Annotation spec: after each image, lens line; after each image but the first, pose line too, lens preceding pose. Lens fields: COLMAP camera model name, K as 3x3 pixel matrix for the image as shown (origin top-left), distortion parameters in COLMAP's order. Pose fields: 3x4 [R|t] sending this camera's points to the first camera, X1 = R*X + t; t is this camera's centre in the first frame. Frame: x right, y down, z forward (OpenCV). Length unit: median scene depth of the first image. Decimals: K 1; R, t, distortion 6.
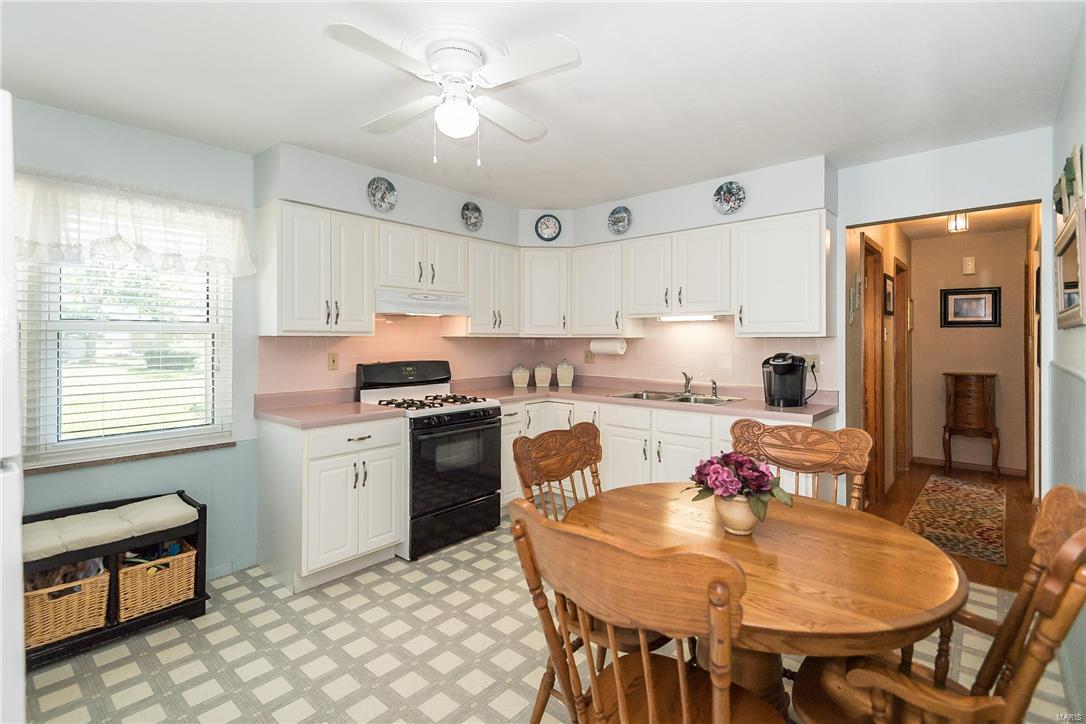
lens RADIAL K [[497.4, 0, 554.8], [0, 497.4, 340.4], [0, 0, 1]] dist [0.012724, -0.006424]
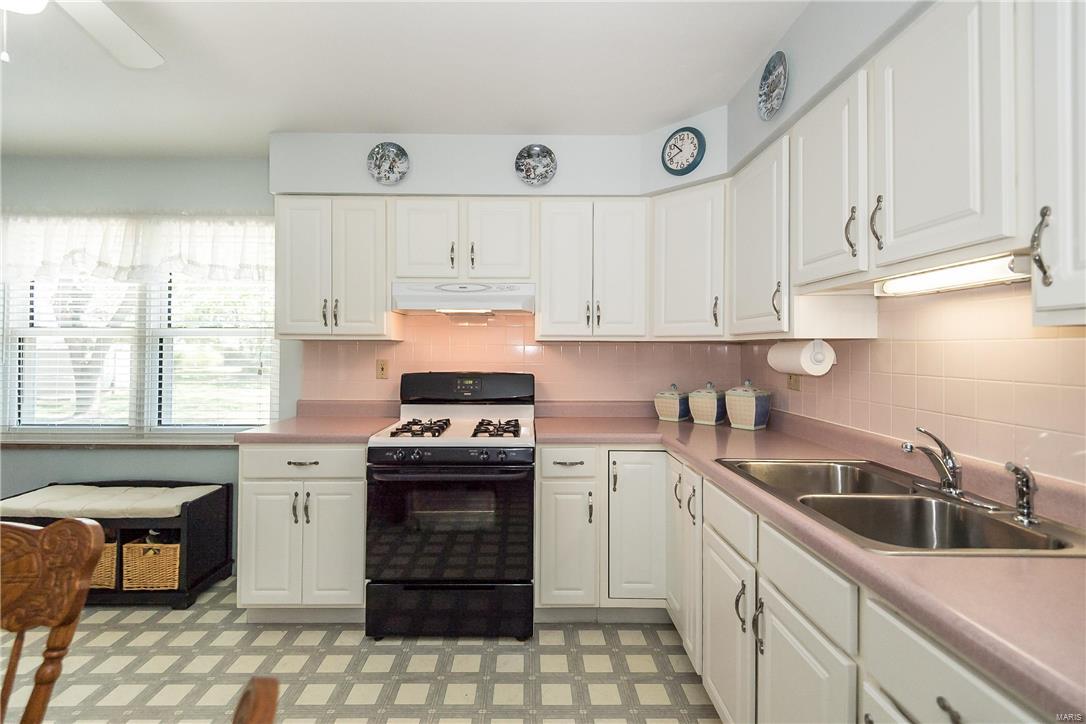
lens RADIAL K [[497.4, 0, 535.9], [0, 497.4, 346.9], [0, 0, 1]] dist [0.012724, -0.006424]
pose [[0.655639, -0.002906, -0.755068, 0.385142], [-0.004519, 0.999960, -0.007773, 0.008306], [0.755061, 0.008509, 0.655600, 0.602629]]
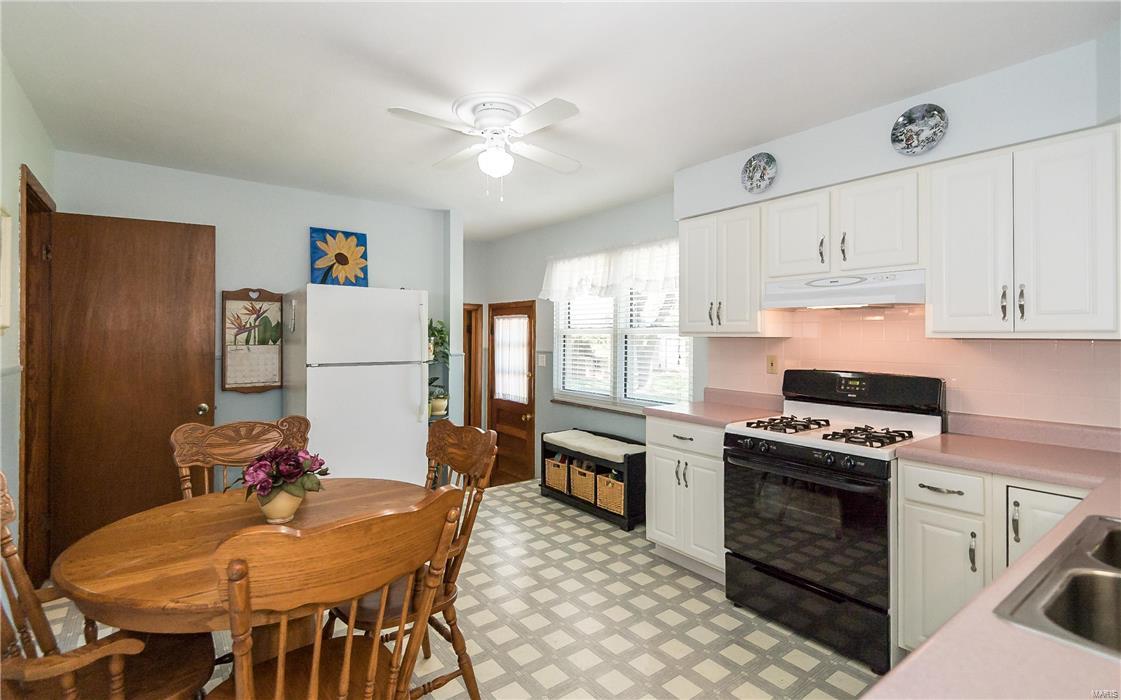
lens RADIAL K [[527.8, 0, 551.3], [0, 527.8, 336.1], [0, 0, 1]] dist [-0.001969, 0.000009]
pose [[-0.229110, -0.003188, -0.973395, 0.576253], [-0.009103, 0.999958, -0.001132, -0.005023], [0.973358, 0.008601, -0.229129, 0.794271]]
